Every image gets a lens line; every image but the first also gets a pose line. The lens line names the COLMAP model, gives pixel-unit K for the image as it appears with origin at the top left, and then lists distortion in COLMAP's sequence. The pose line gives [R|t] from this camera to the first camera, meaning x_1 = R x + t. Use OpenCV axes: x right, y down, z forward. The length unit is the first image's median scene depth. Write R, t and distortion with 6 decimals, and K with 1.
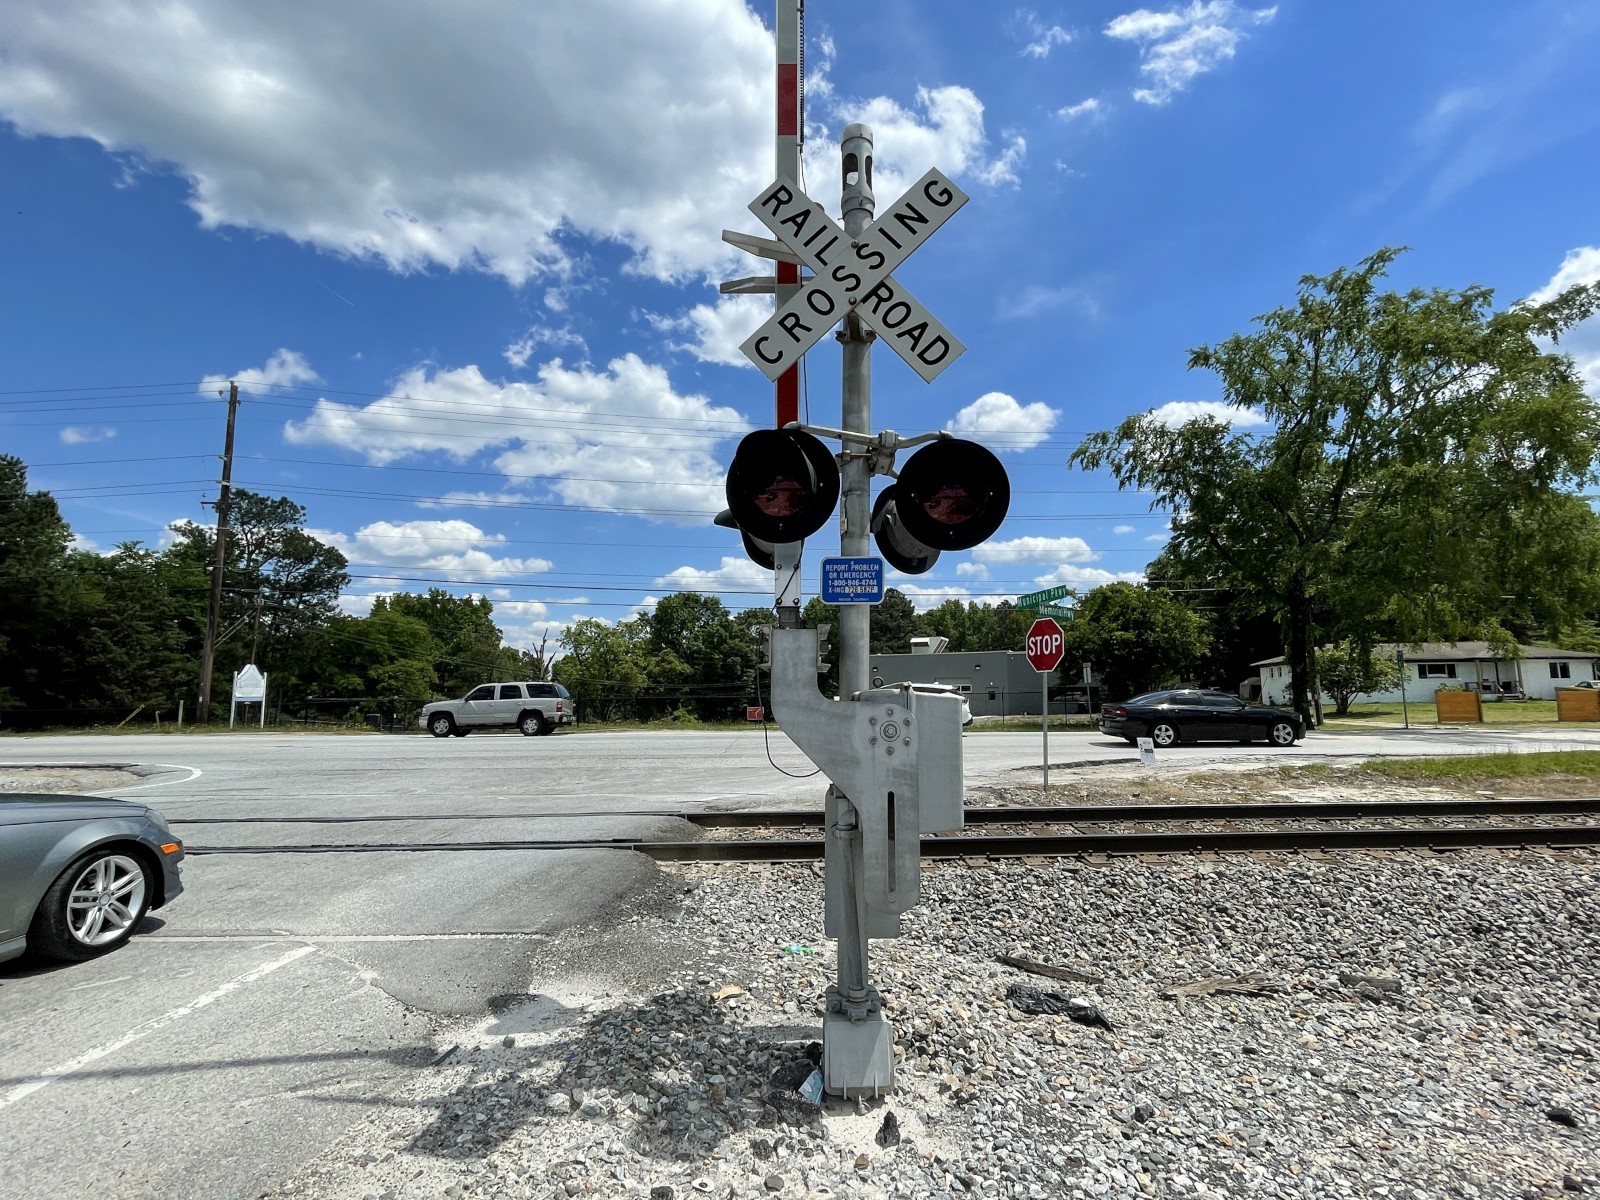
lens RADIAL K [[765.7, 0, 804.6], [0, 765.7, 598.8], [0, 0, 1]] dist [-0.001303, -0.000527]
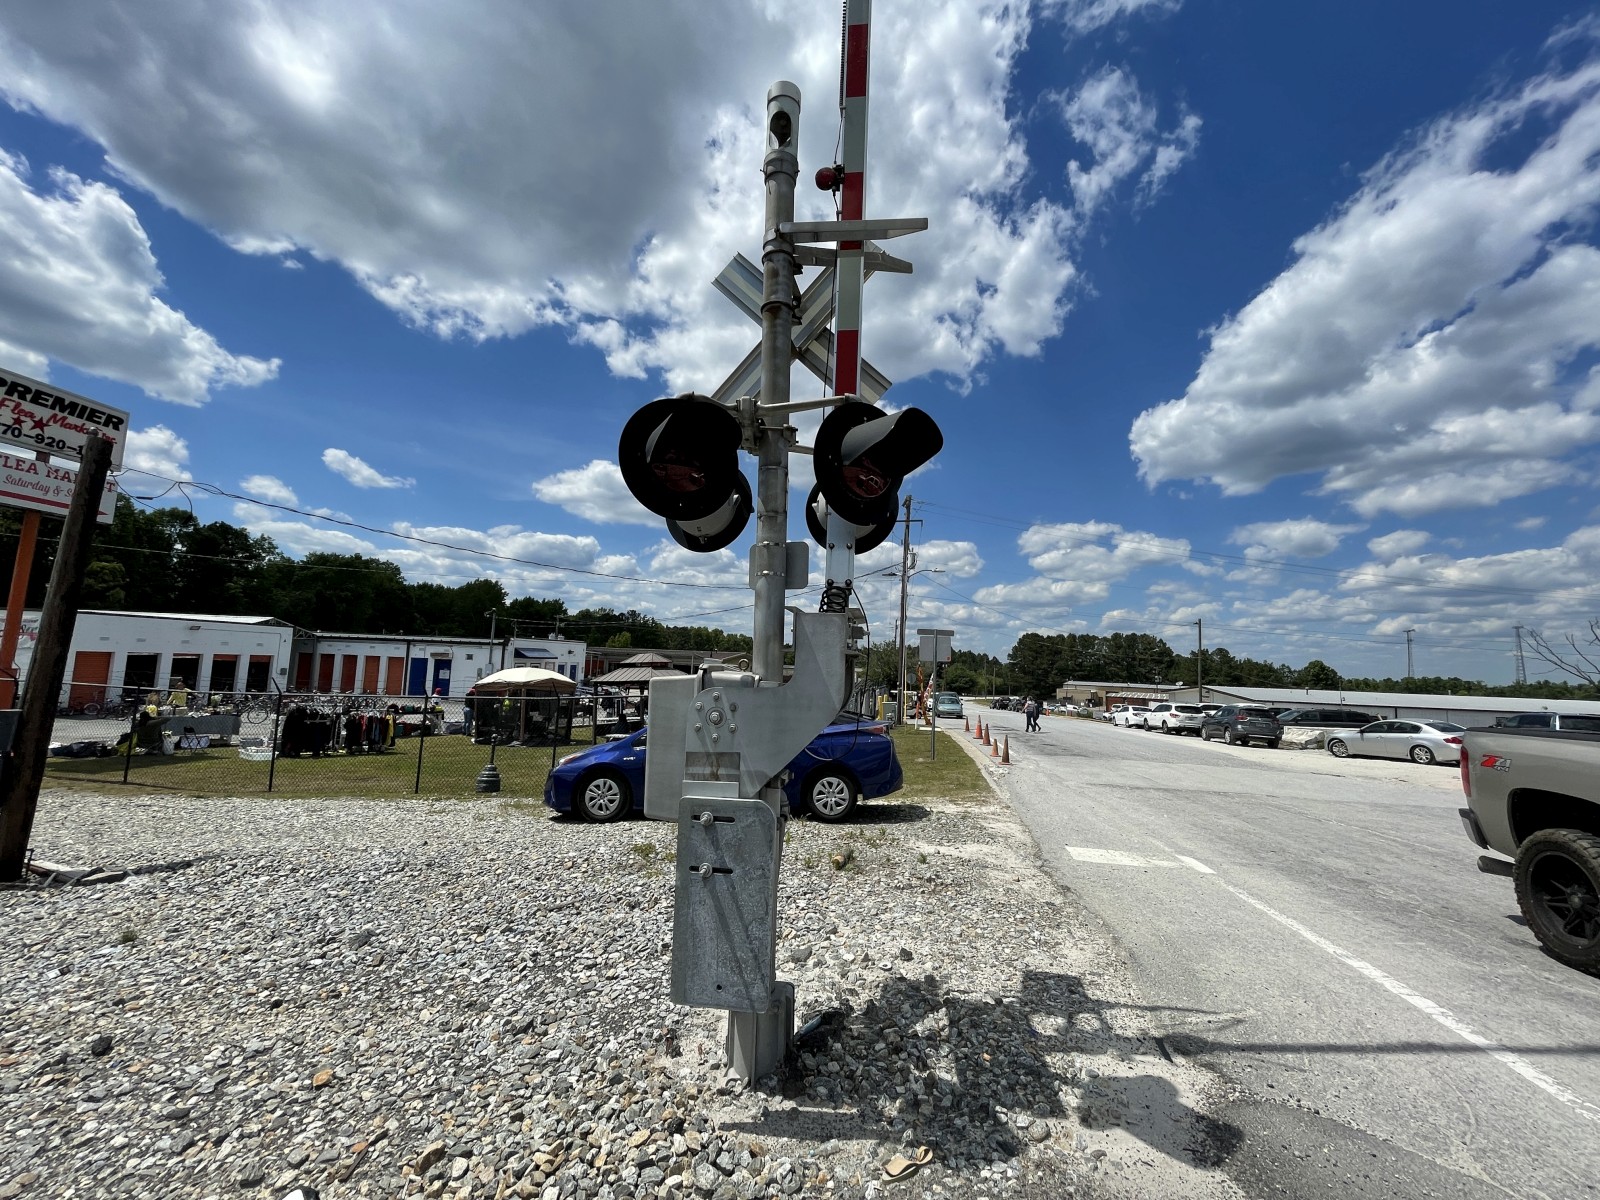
lens RADIAL K [[644.4, 0, 808.1], [0, 644.4, 600.0], [0, 0, 1]] dist [-0.005585, 0.000379]
pose [[-0.991349, -0.022179, 0.129365, -0.005862], [-0.050898, 0.973454, -0.223150, 0.014135], [-0.120982, -0.227804, -0.966162, 0.125143]]
